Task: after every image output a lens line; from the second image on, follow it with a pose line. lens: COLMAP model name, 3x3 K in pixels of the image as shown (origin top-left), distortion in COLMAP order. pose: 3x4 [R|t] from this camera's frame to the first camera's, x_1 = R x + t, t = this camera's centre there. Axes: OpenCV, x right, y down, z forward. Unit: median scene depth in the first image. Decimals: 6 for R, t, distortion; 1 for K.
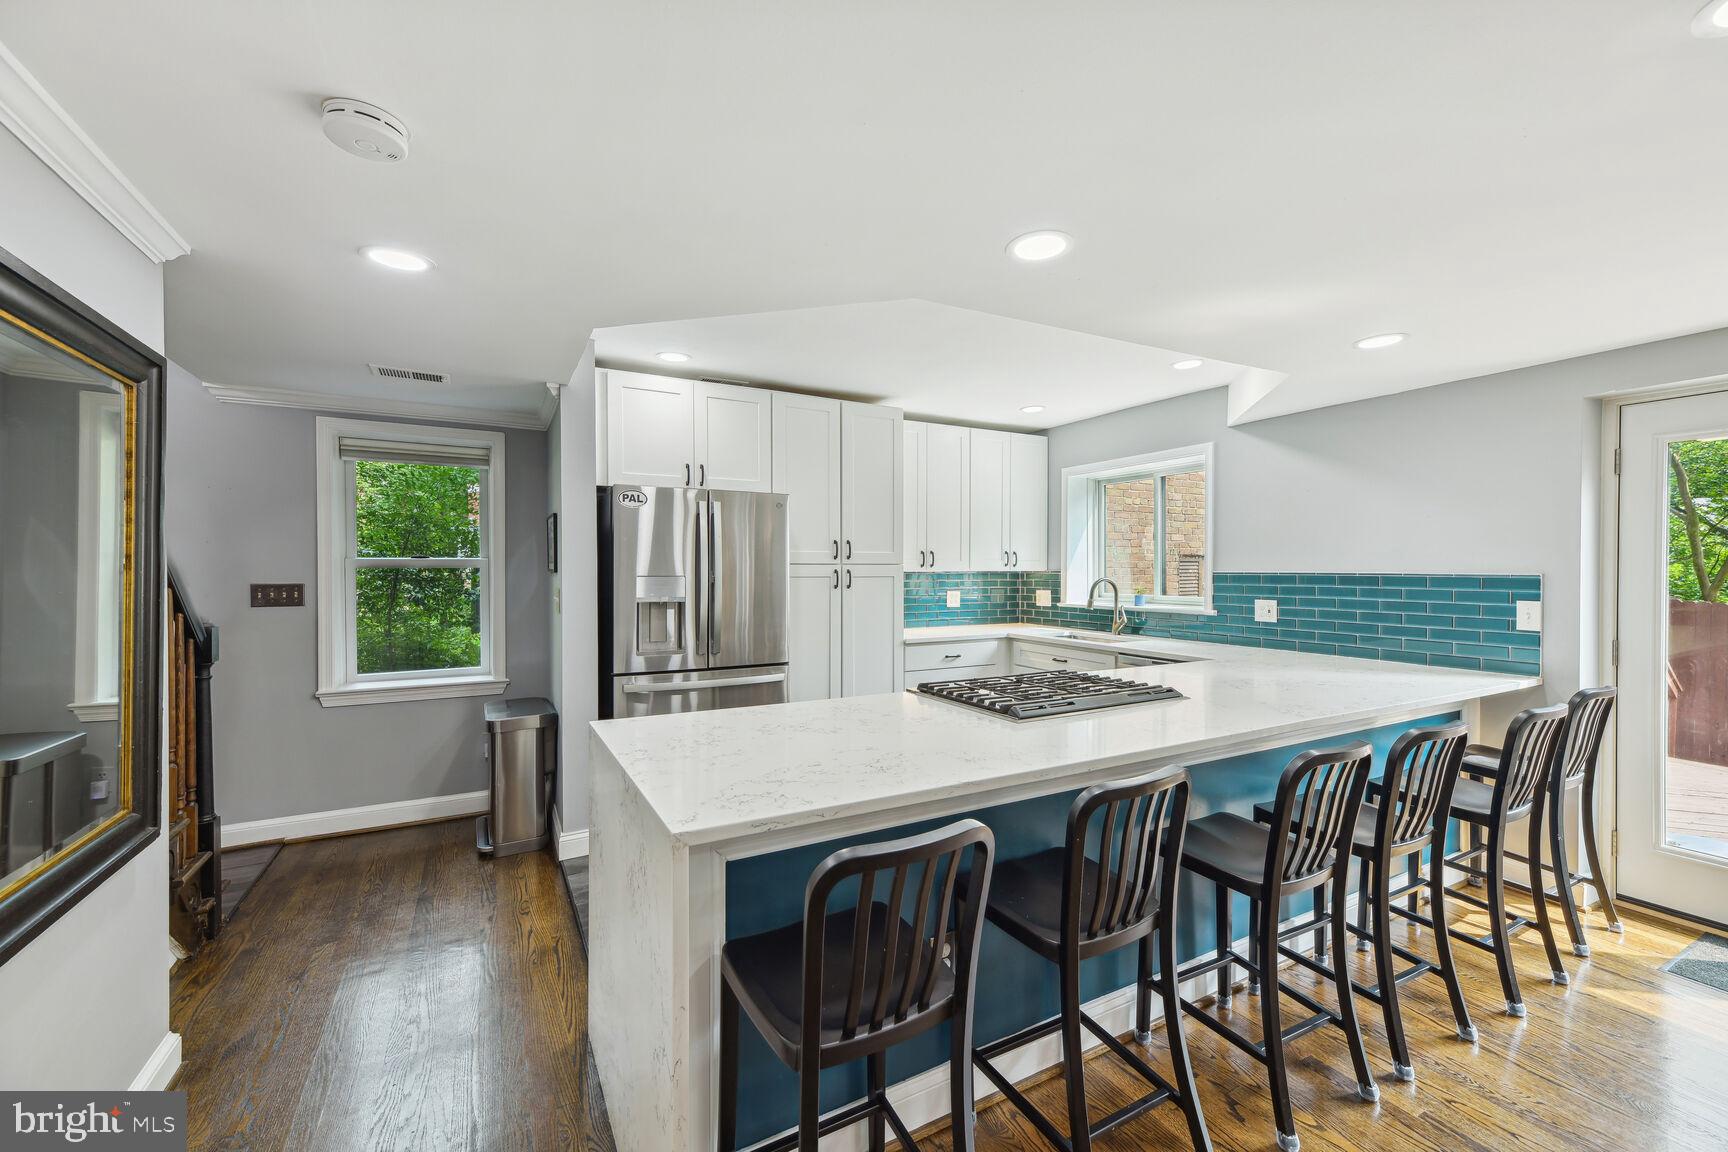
lens RADIAL K [[697.0, 0, 866.5], [0, 697.0, 574.7], [0, 0, 1]] dist [0.011952, -0.000522]
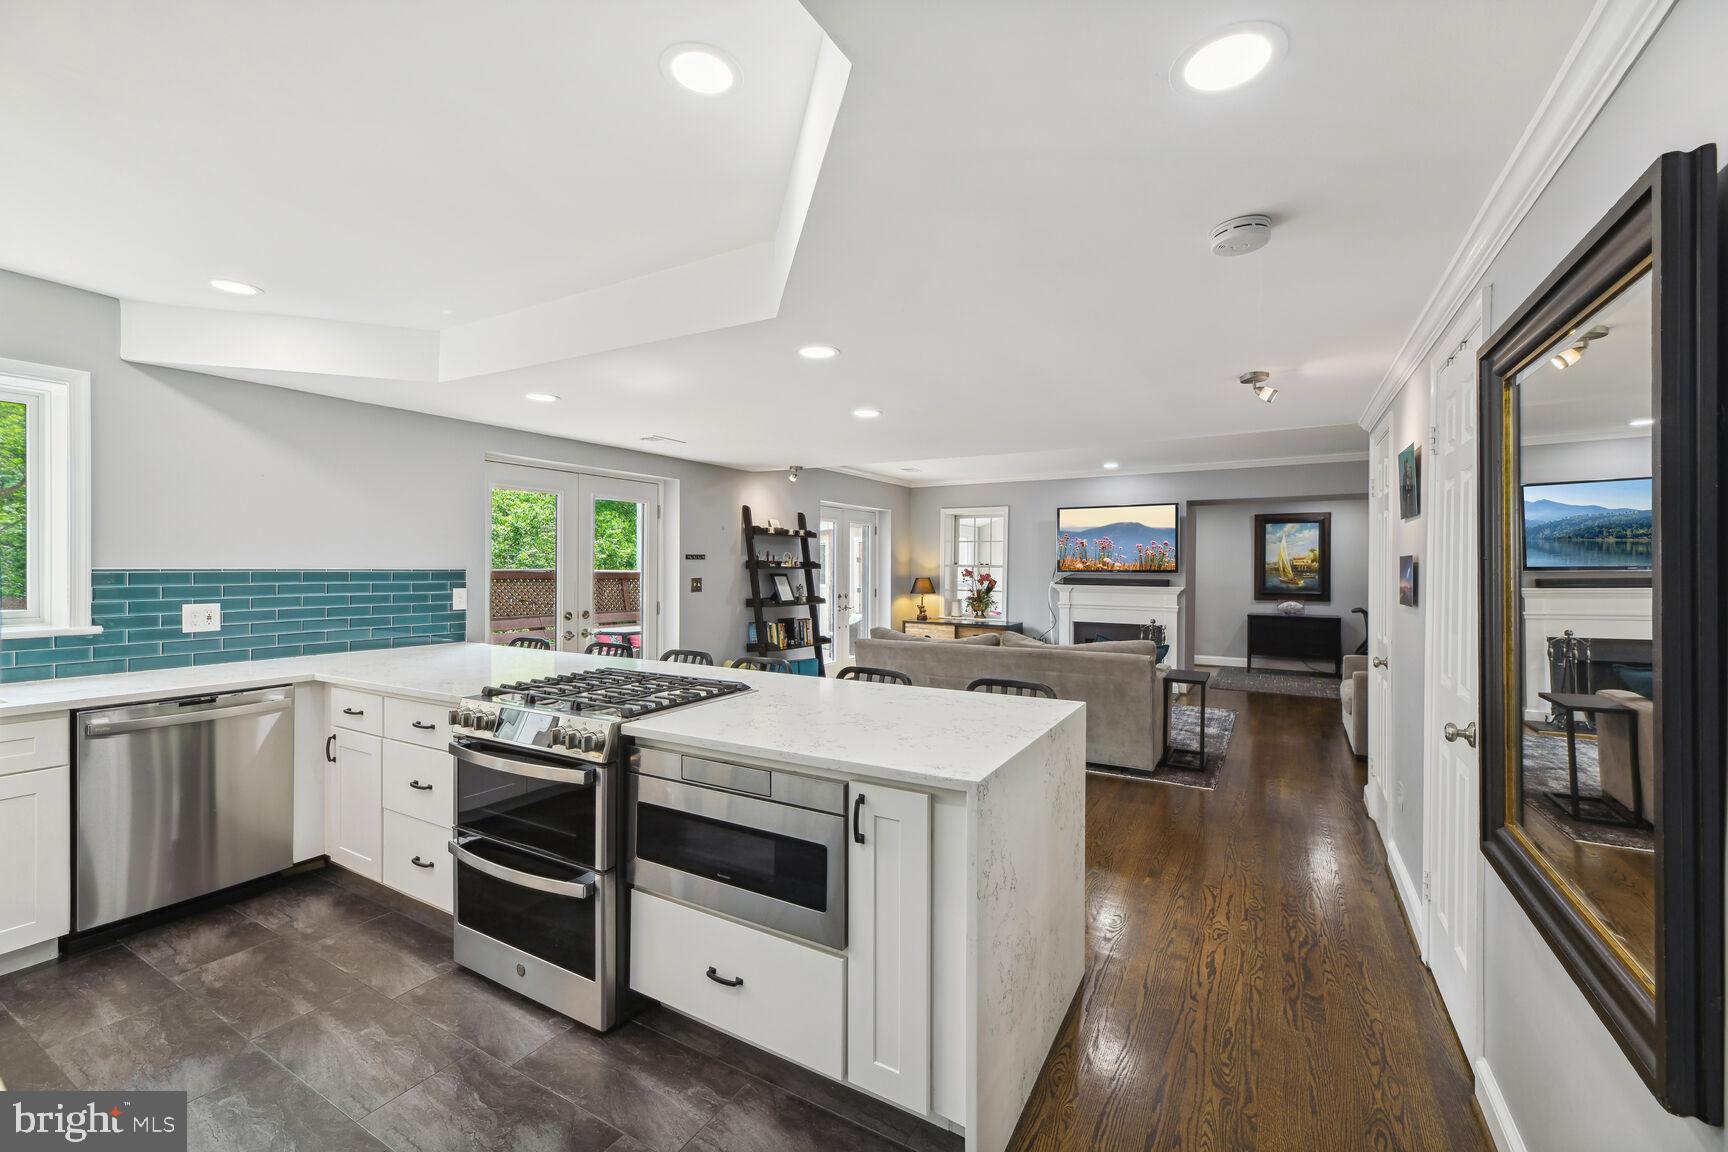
lens RADIAL K [[697.0, 0, 873.0], [0, 697.0, 569.1], [0, 0, 1]] dist [0.011952, -0.000522]
pose [[-0.530847, -0.008902, 0.847421, -0.510986], [-0.000268, 0.999947, 0.010336, -0.011776], [-0.847468, 0.005260, -0.530821, 0.794651]]
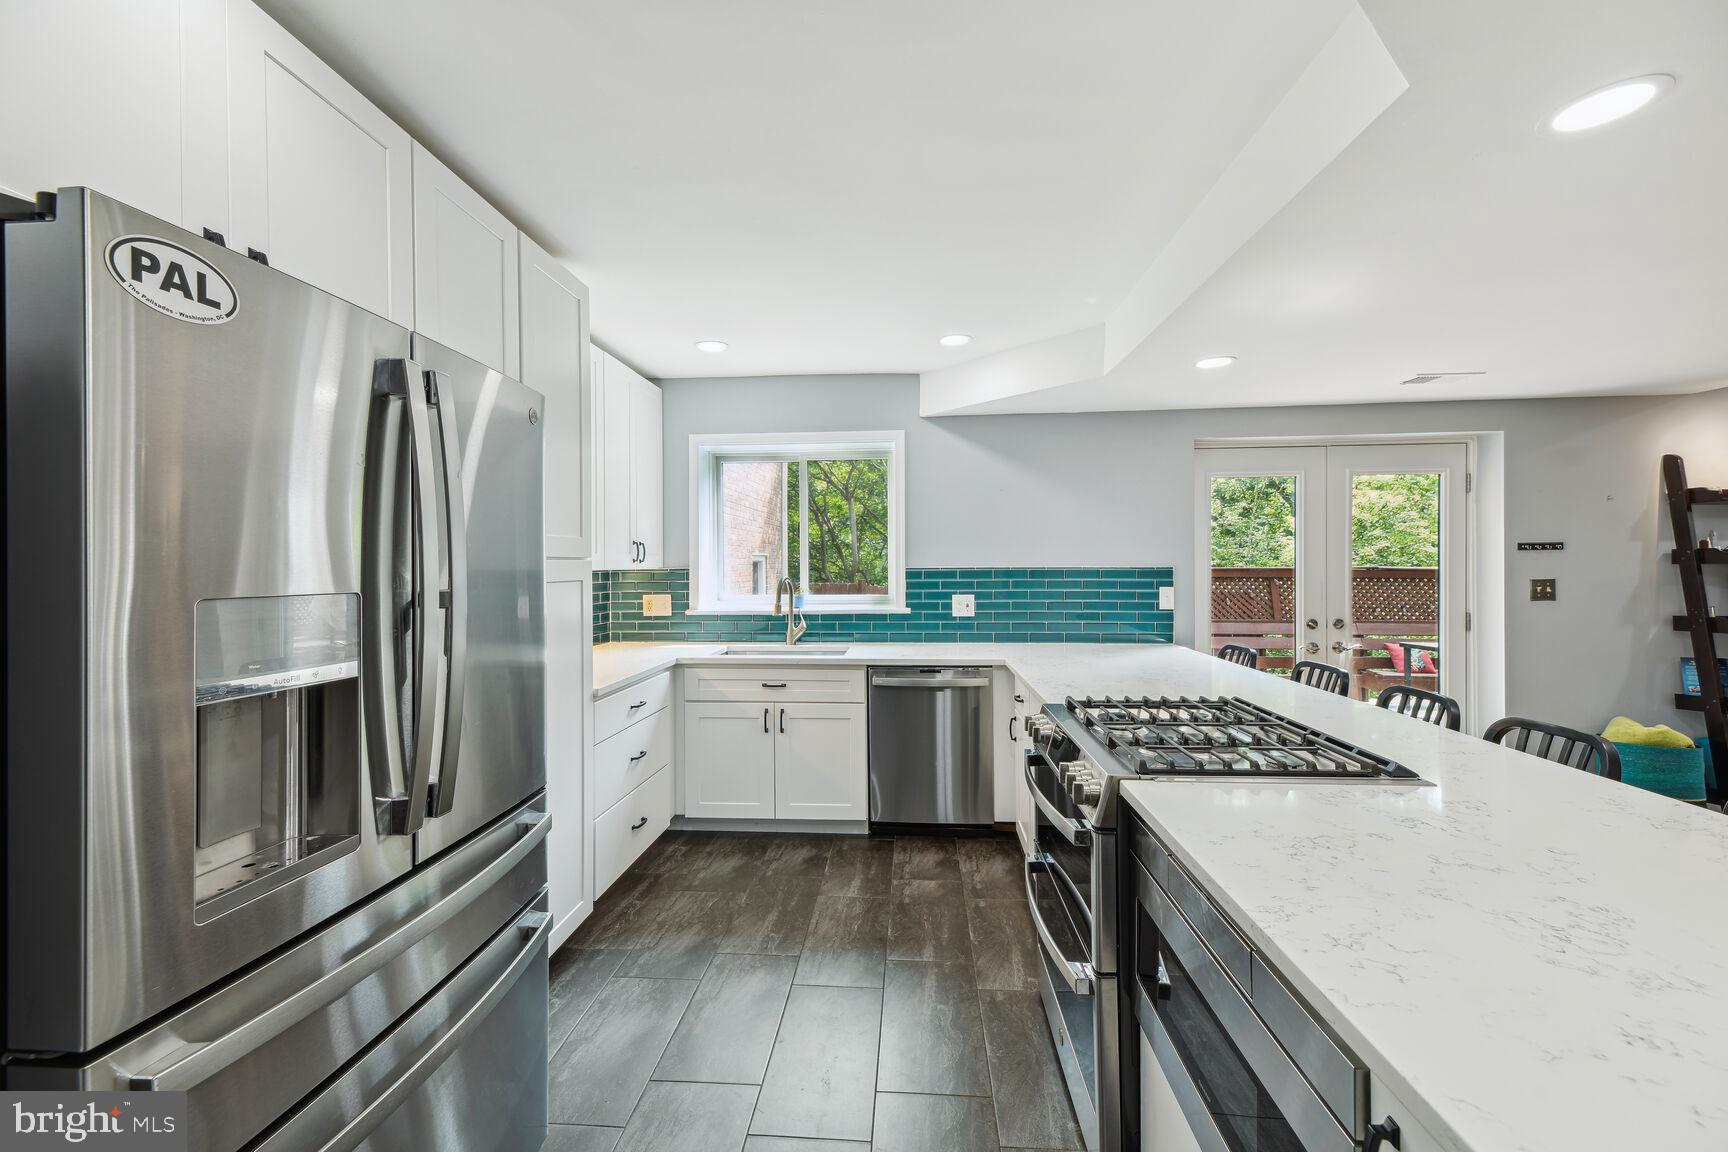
lens RADIAL K [[697.0, 0, 862.1], [0, 697.0, 562.9], [0, 0, 1]] dist [0.011952, -0.000522]
pose [[0.534377, -0.003560, 0.845239, -0.365141], [0.013614, 0.999898, -0.004396, -0.007646], [-0.845137, 0.013856, 0.534371, 0.595528]]
